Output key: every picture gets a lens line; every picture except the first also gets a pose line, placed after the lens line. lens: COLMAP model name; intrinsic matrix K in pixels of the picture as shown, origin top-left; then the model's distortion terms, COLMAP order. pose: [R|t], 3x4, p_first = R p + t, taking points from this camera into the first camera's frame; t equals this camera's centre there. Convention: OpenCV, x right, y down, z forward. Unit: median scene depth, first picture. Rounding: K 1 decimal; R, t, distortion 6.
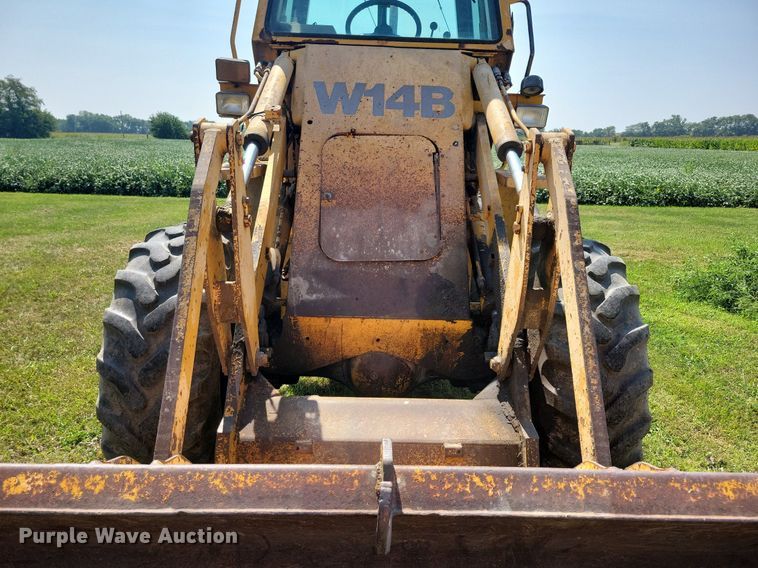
lens RADIAL K [[582.7, 0, 372.4], [0, 582.7, 287.4], [0, 0, 1]] dist [0.037113, -0.036415]
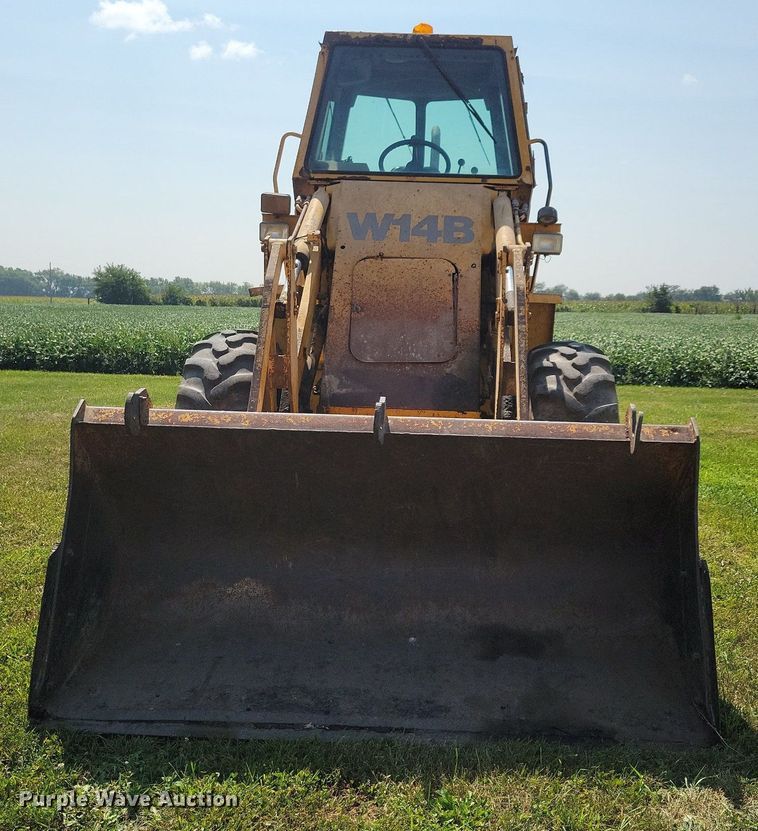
lens RADIAL K [[1001.0, 0, 381.7], [0, 1001.0, 408.9], [0, 0, 1]] dist [0.025973, 0.000000]
pose [[0.998149, 0.007719, -0.060325, 0.084303], [-0.016653, 0.988692, -0.149030, 0.305708], [0.058493, 0.149759, 0.986991, -0.836220]]
